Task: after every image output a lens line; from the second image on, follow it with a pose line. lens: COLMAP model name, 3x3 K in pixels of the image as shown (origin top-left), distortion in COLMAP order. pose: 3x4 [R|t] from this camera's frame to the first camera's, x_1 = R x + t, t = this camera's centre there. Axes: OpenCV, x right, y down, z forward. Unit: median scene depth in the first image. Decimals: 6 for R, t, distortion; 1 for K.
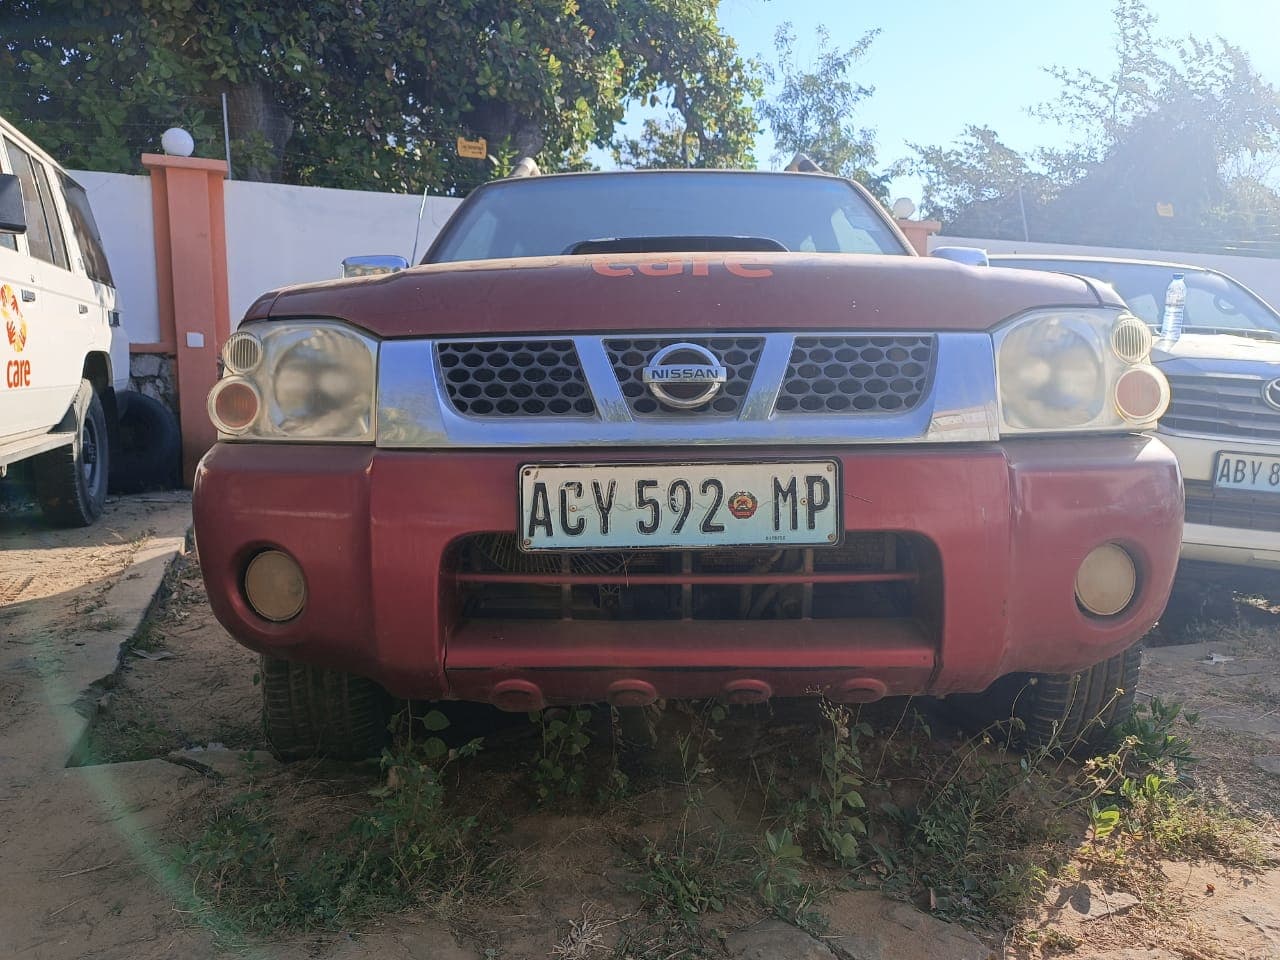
lens RADIAL K [[941.6, 0, 638.8], [0, 941.6, 470.6], [0, 0, 1]] dist [0.039003, -0.029776]
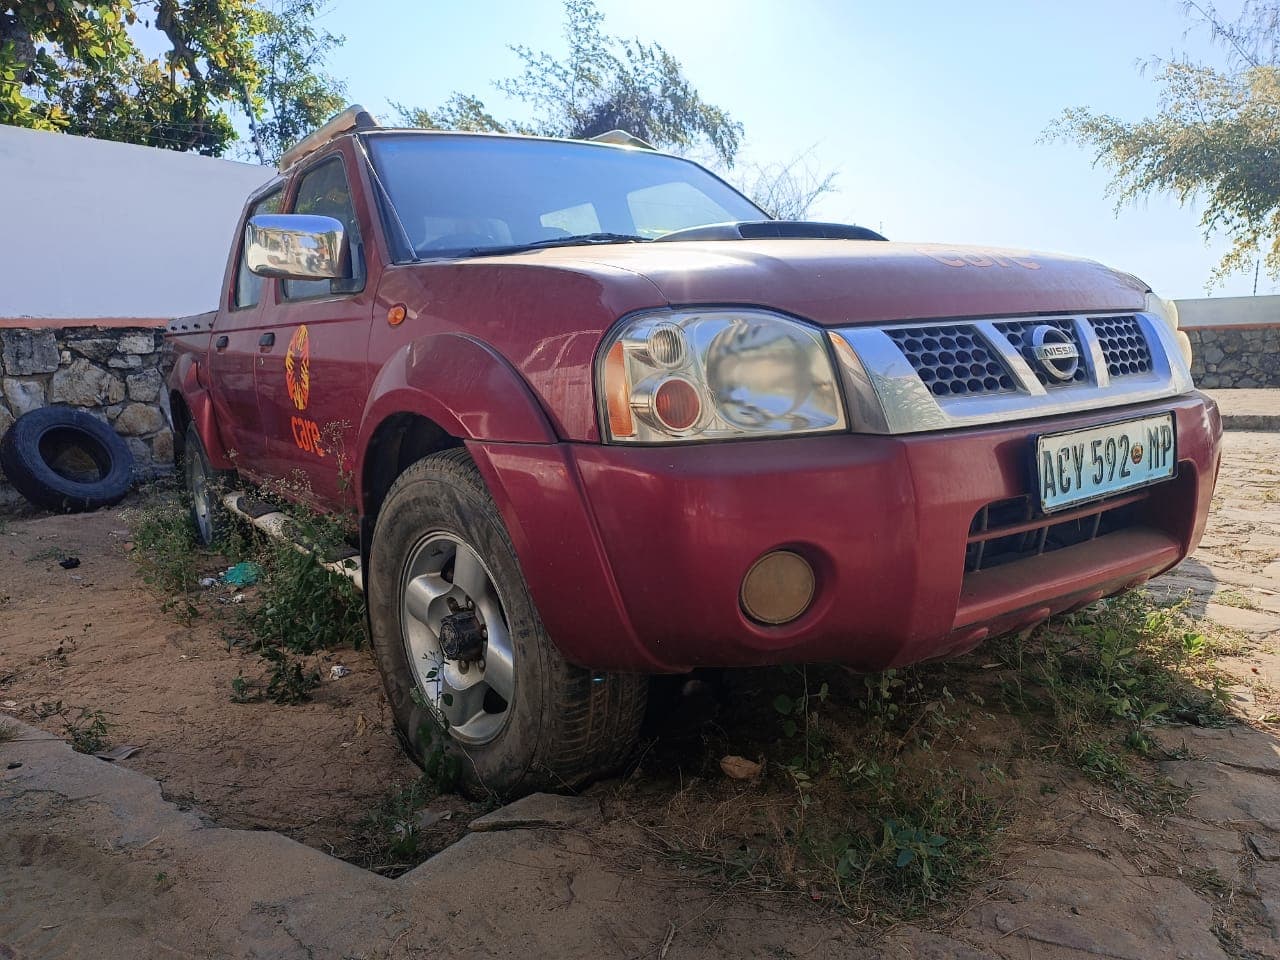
lens RADIAL K [[934.7, 0, 640.0], [0, 934.7, 480.0], [0, 0, 1]] dist [0.054104, -0.058992]
pose [[0.813823, -0.114701, 0.569680, -0.958284], [0.084033, 0.993252, 0.079936, -0.070465], [-0.575005, -0.017182, 0.817970, 0.282491]]
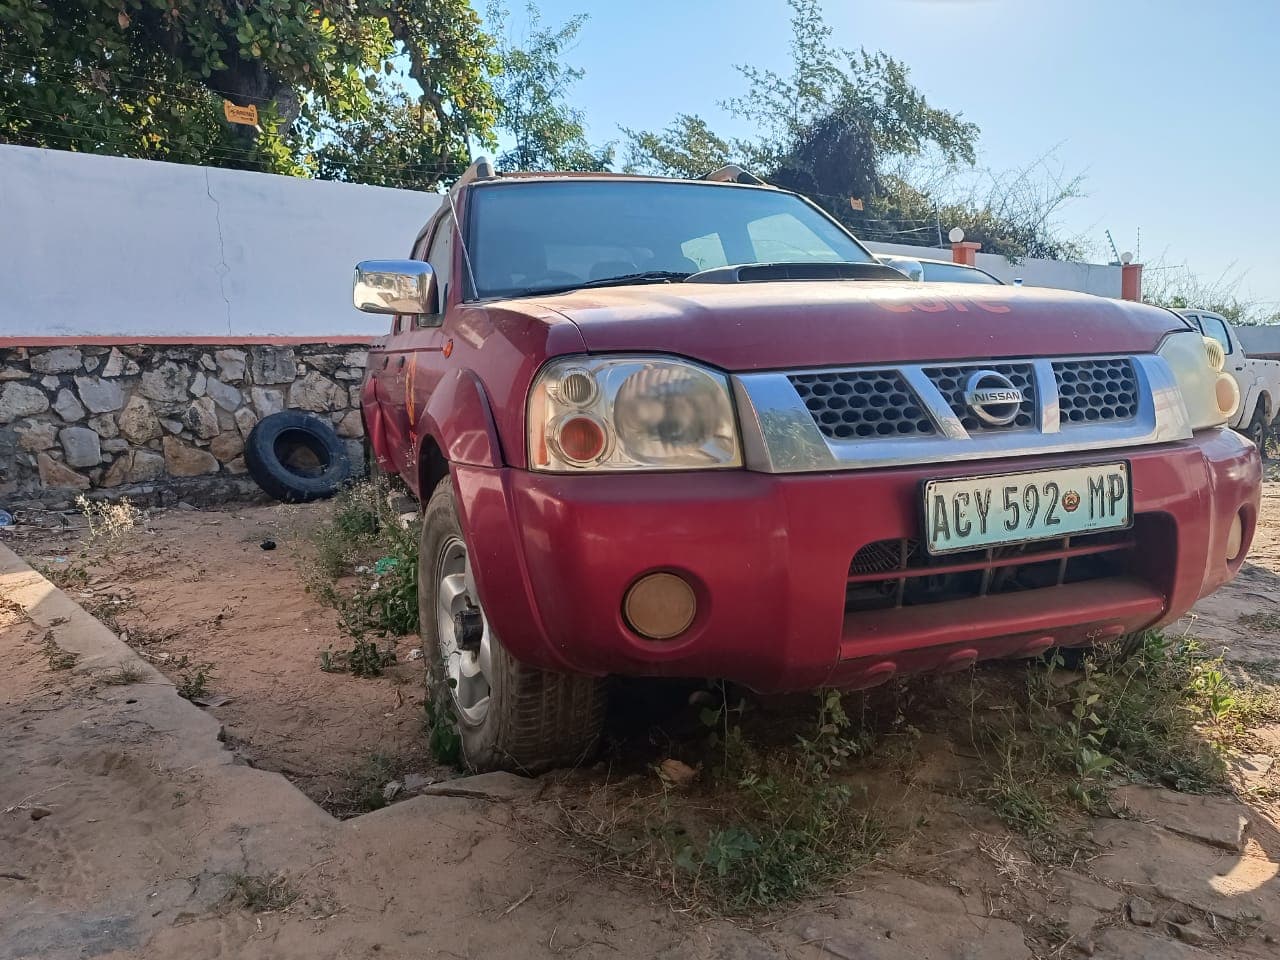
lens RADIAL K [[941.6, 0, 640.0], [0, 941.6, 480.0], [0, 0, 1]] dist [0.040200, -0.037204]
pose [[0.935719, -0.067869, 0.346155, -0.712991], [0.053778, 0.997292, 0.050162, -0.071099], [-0.348622, -0.028322, 0.936835, 0.011426]]
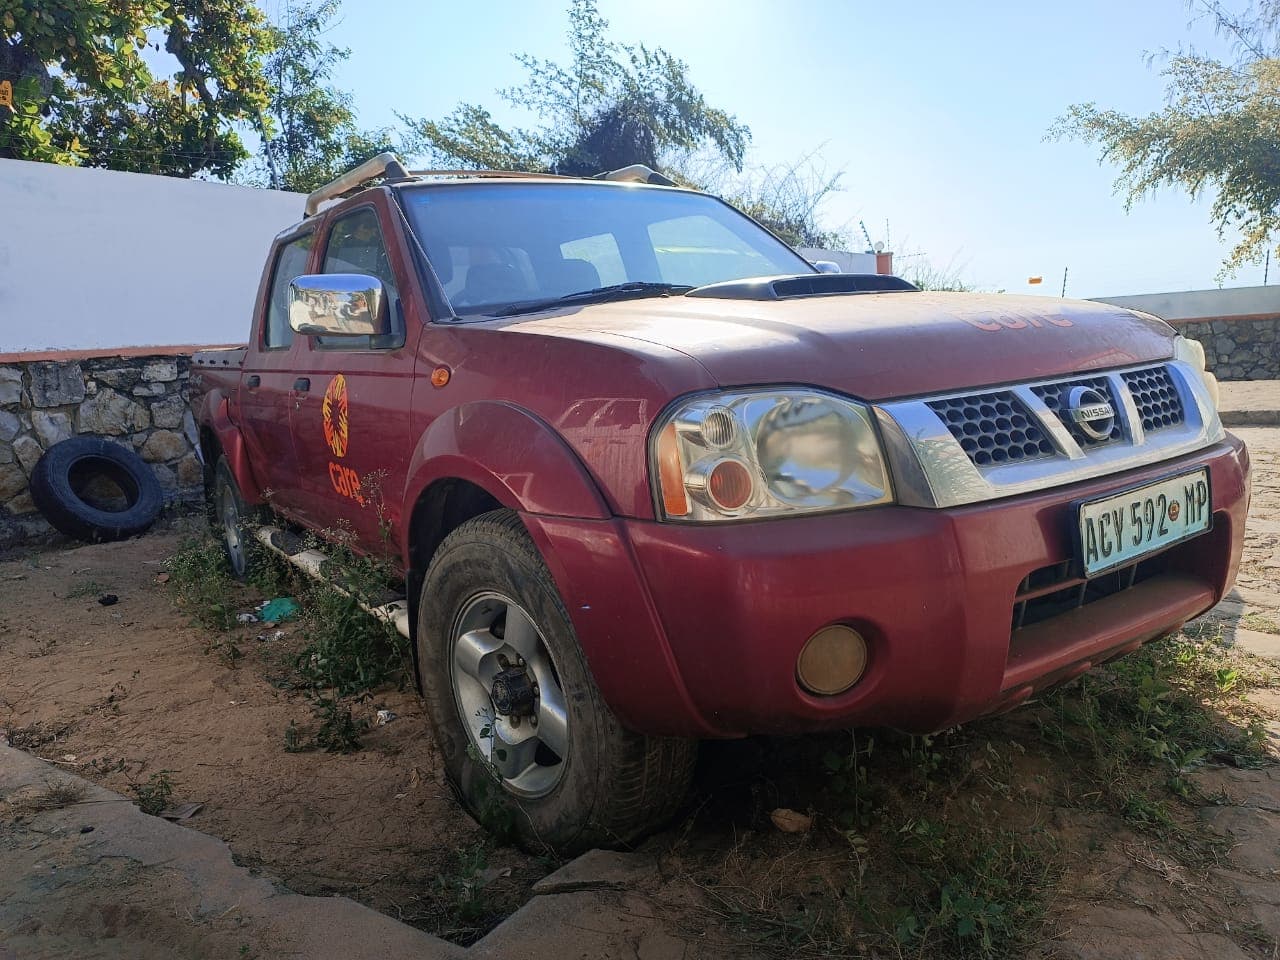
lens RADIAL K [[934.7, 0, 640.0], [0, 934.7, 480.0], [0, 0, 1]] dist [0.054104, -0.058992]
pose [[0.816094, -0.134346, 0.562087, -1.003619], [0.105704, 0.990897, 0.083367, -0.158027], [-0.568171, -0.008620, 0.822866, 0.283823]]
